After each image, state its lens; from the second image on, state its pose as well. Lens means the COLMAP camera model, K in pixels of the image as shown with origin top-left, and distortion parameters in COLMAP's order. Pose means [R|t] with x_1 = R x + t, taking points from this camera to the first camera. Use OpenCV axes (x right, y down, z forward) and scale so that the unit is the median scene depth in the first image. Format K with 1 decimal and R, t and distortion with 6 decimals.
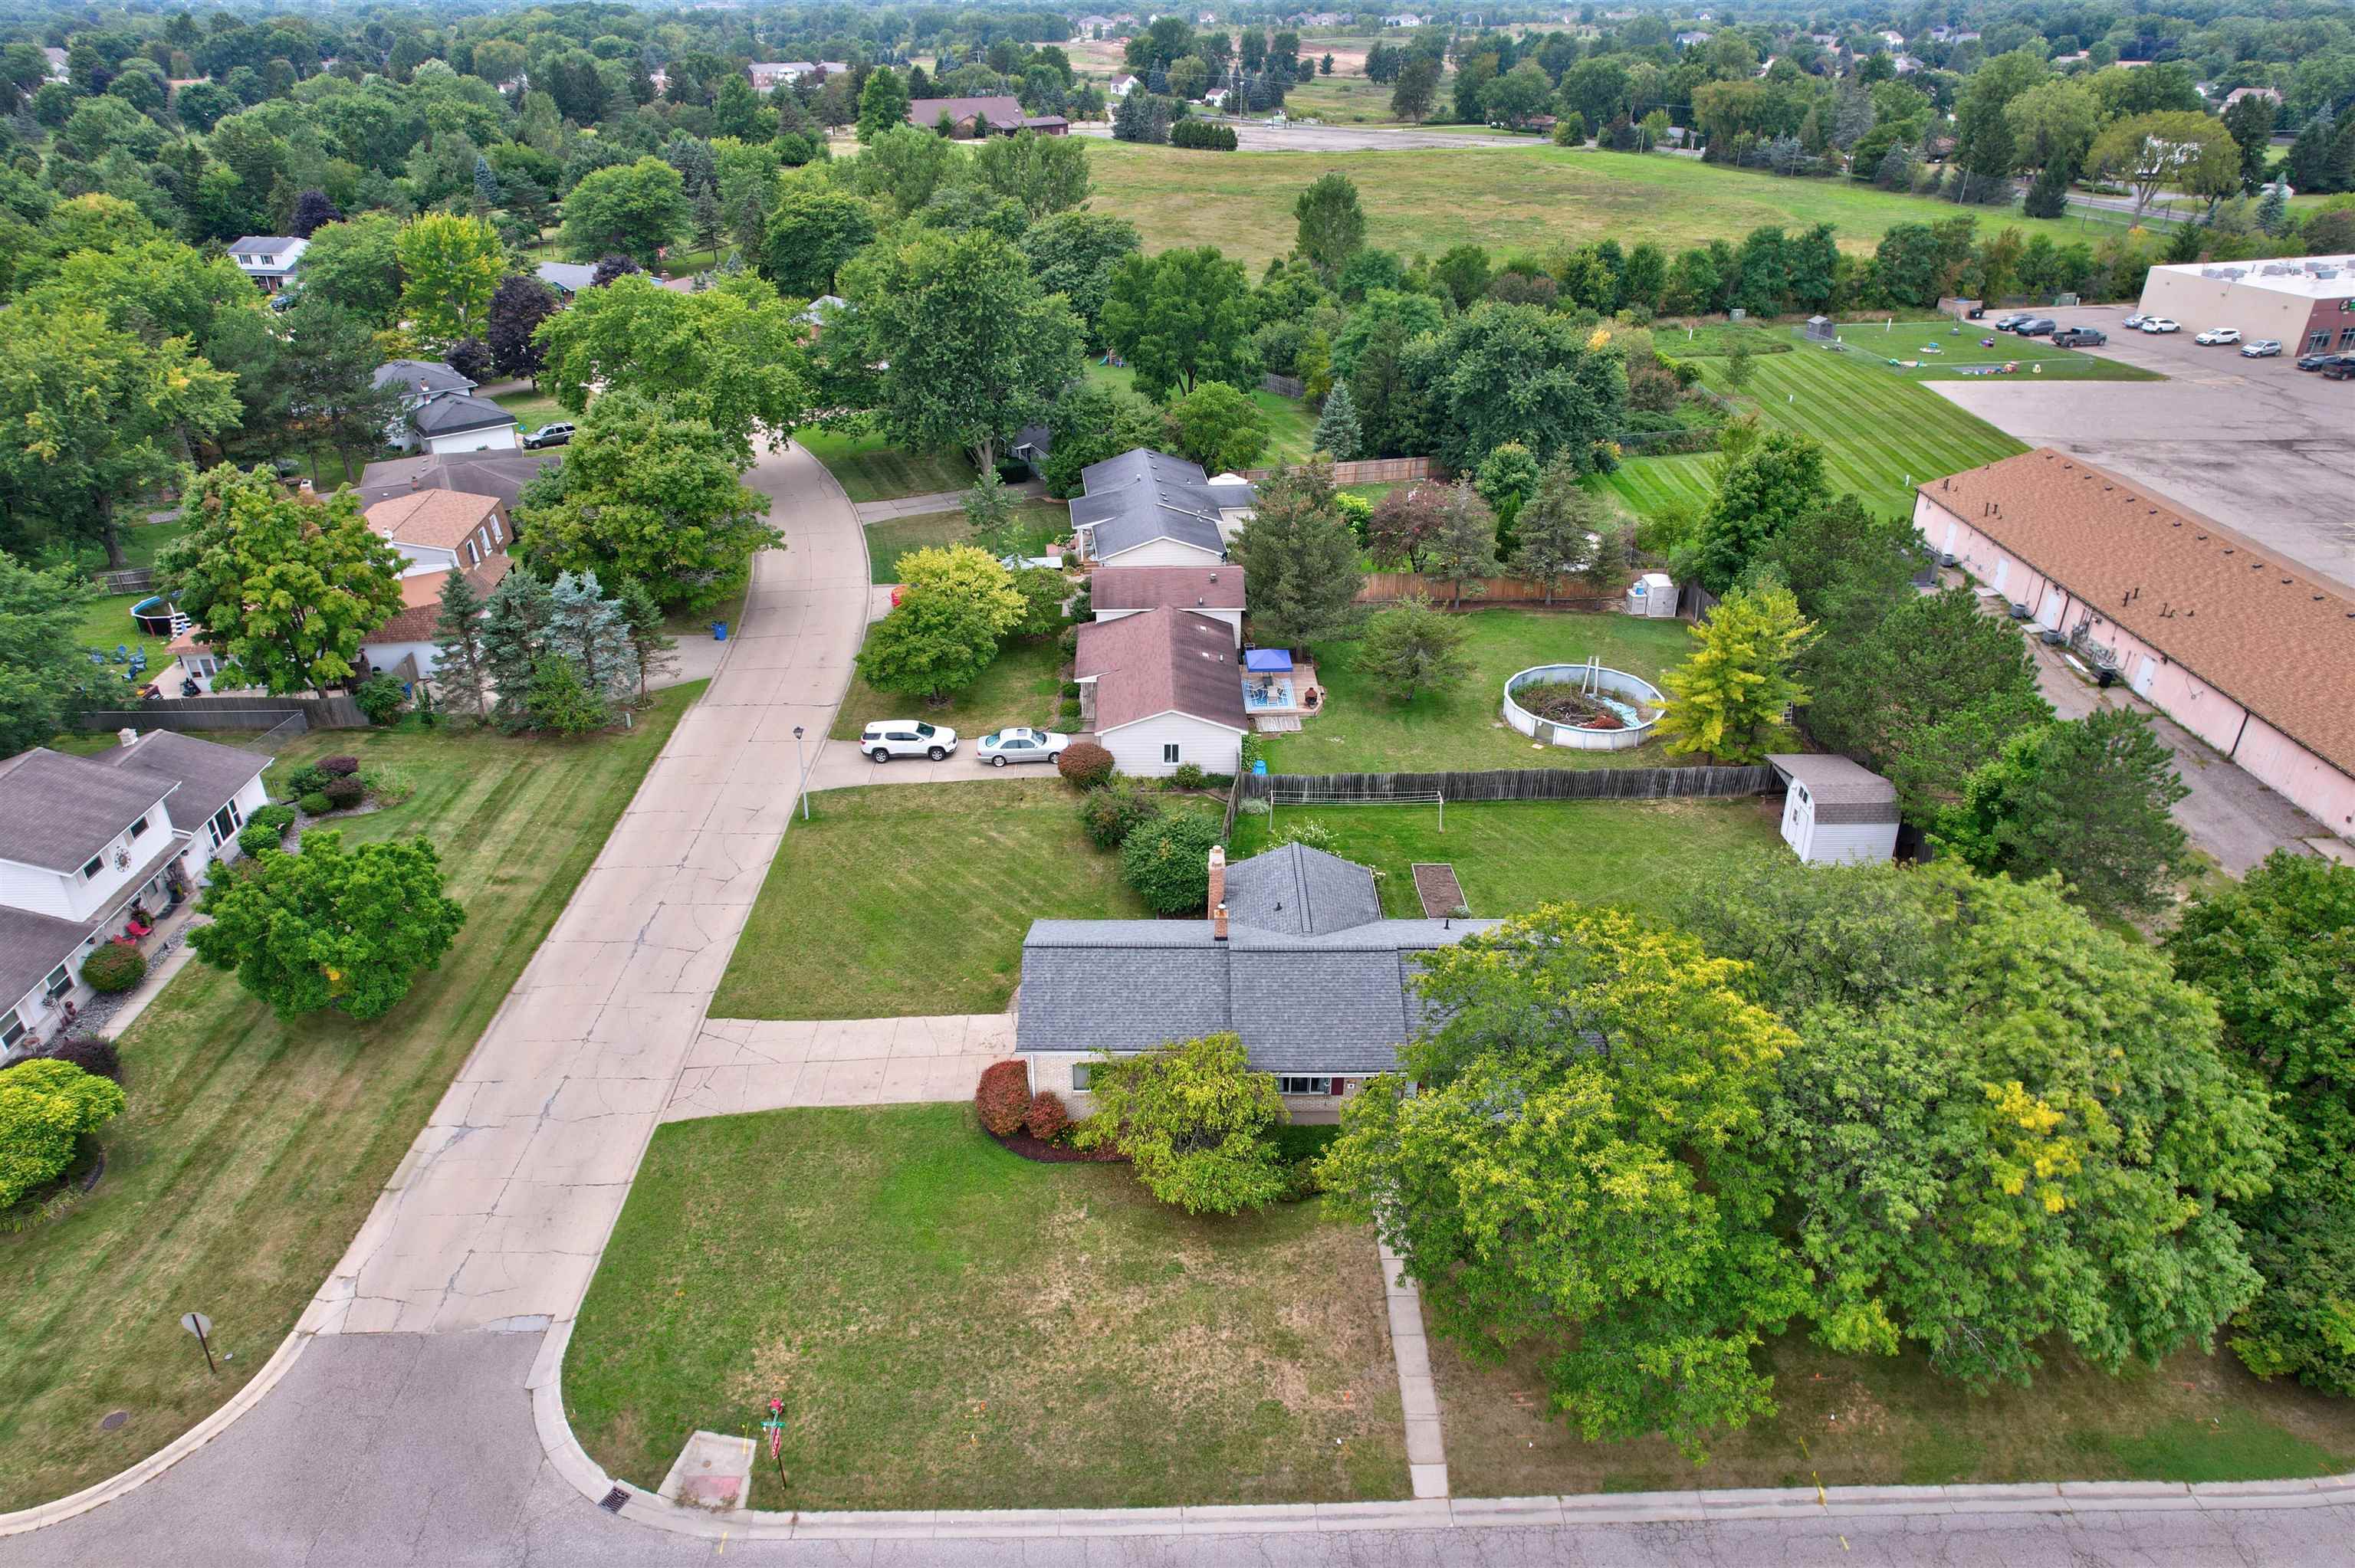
lens RADIAL K [[1487.9, 0, 1170.0], [0, 1487.9, 789.4], [0, 0, 1]] dist [-0.088659, 0.074390]
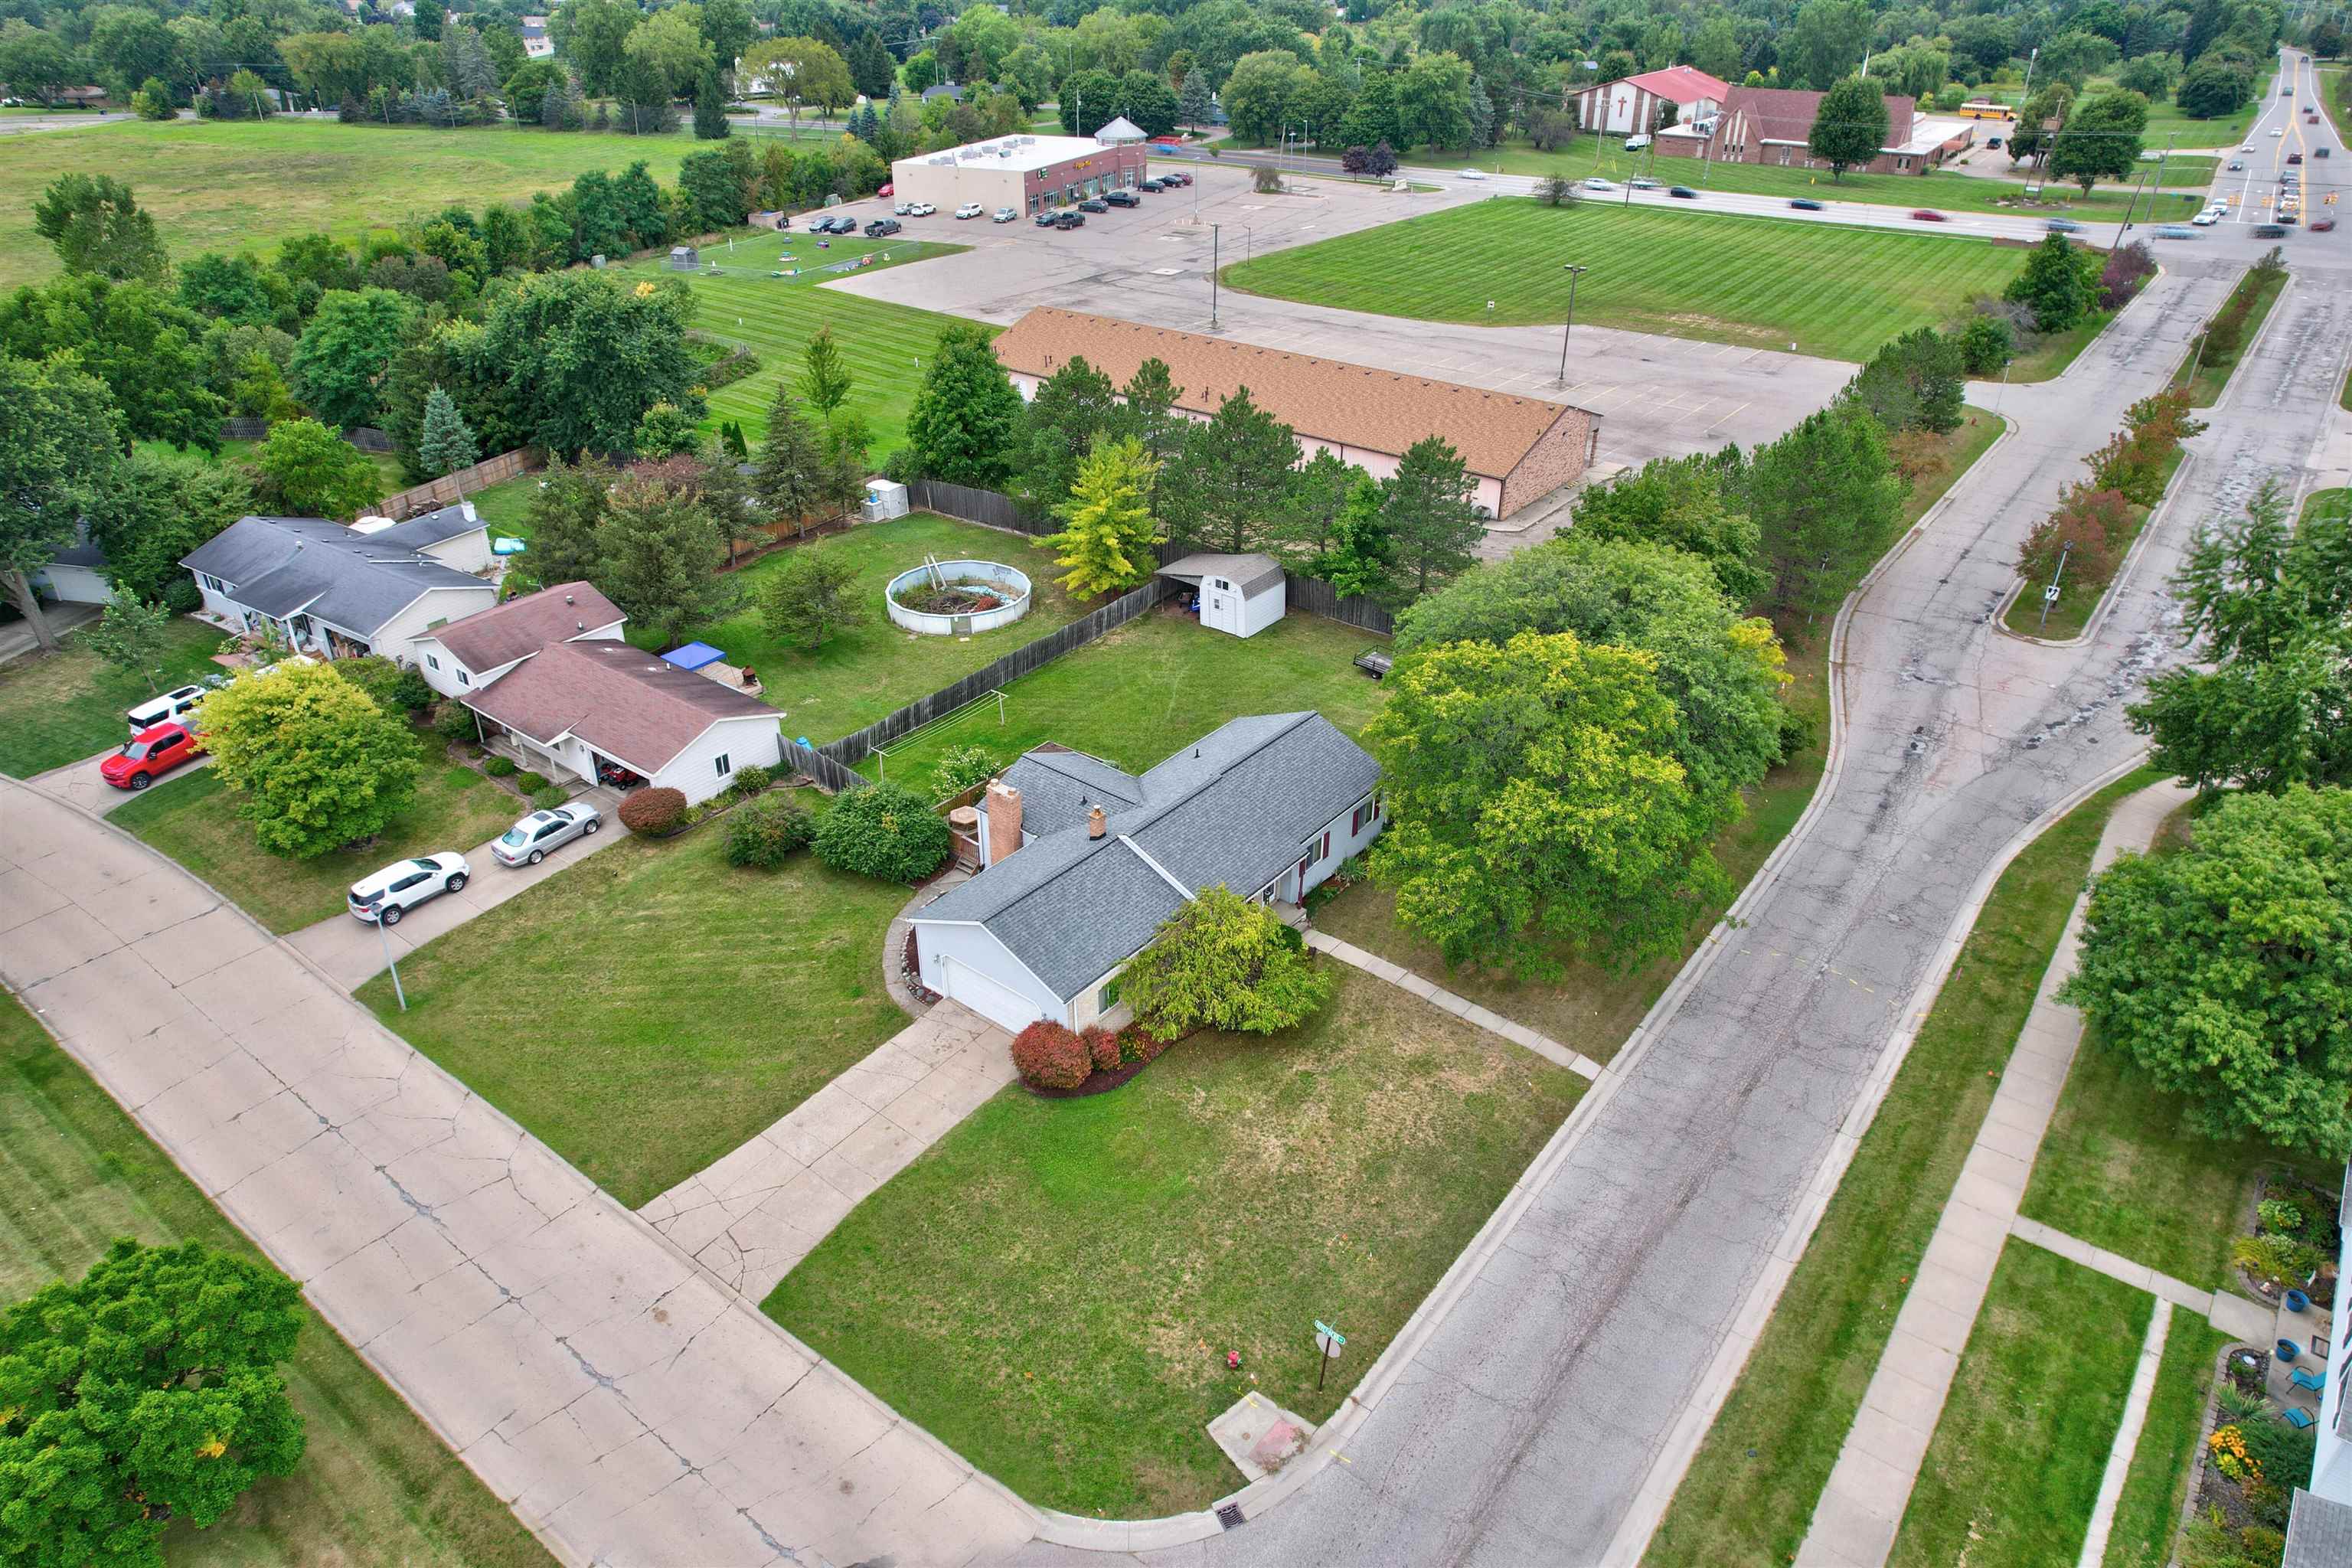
lens RADIAL K [[1486.2, 0, 1168.6], [0, 1486.2, 789.4], [0, 0, 1]] dist [-0.088659, 0.074390]
pose [[0.629682, -0.392923, 0.670158, -0.434944], [0.371766, 0.909876, 0.184161, -0.074246], [-0.682122, 0.133179, 0.719008, 0.130864]]
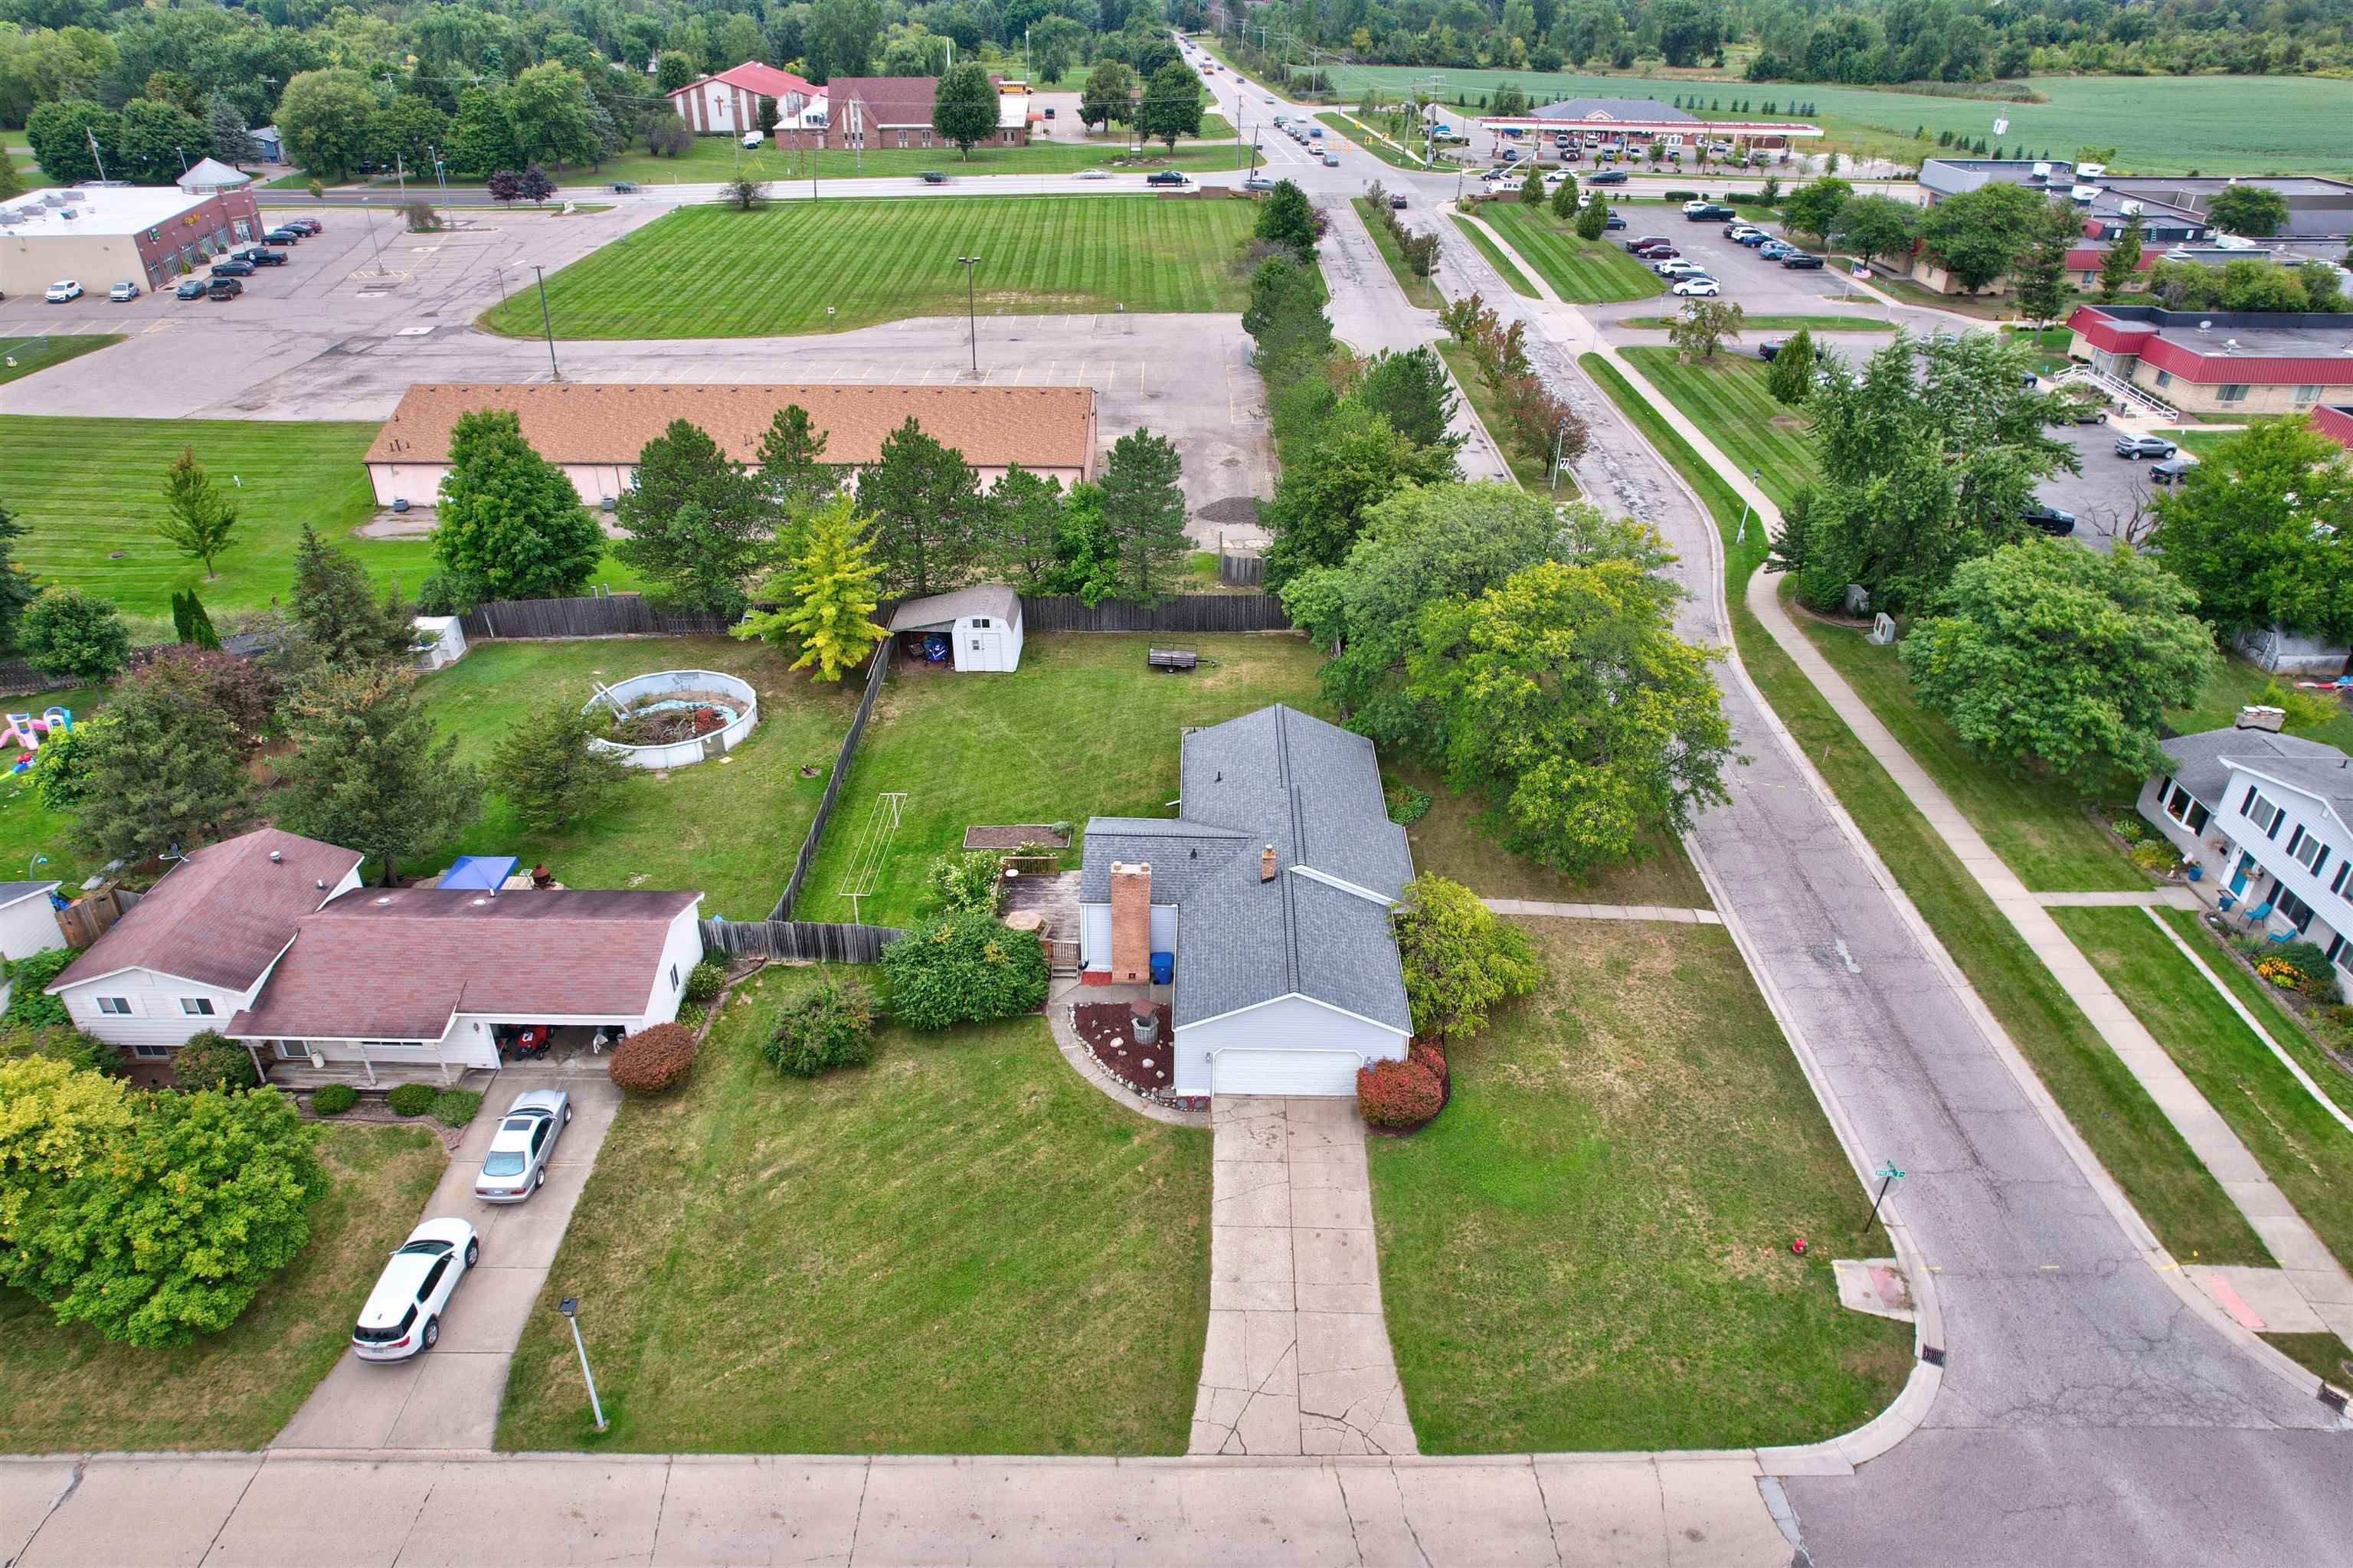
lens RADIAL K [[1486.9, 0, 1169.0], [0, 1486.9, 789.4], [0, 0, 1]] dist [-0.088659, 0.074390]
pose [[0.029023, -0.504458, 0.862948, -0.560857], [0.472116, 0.767867, 0.432997, -0.289061], [-0.881058, 0.394845, 0.260449, 0.526293]]
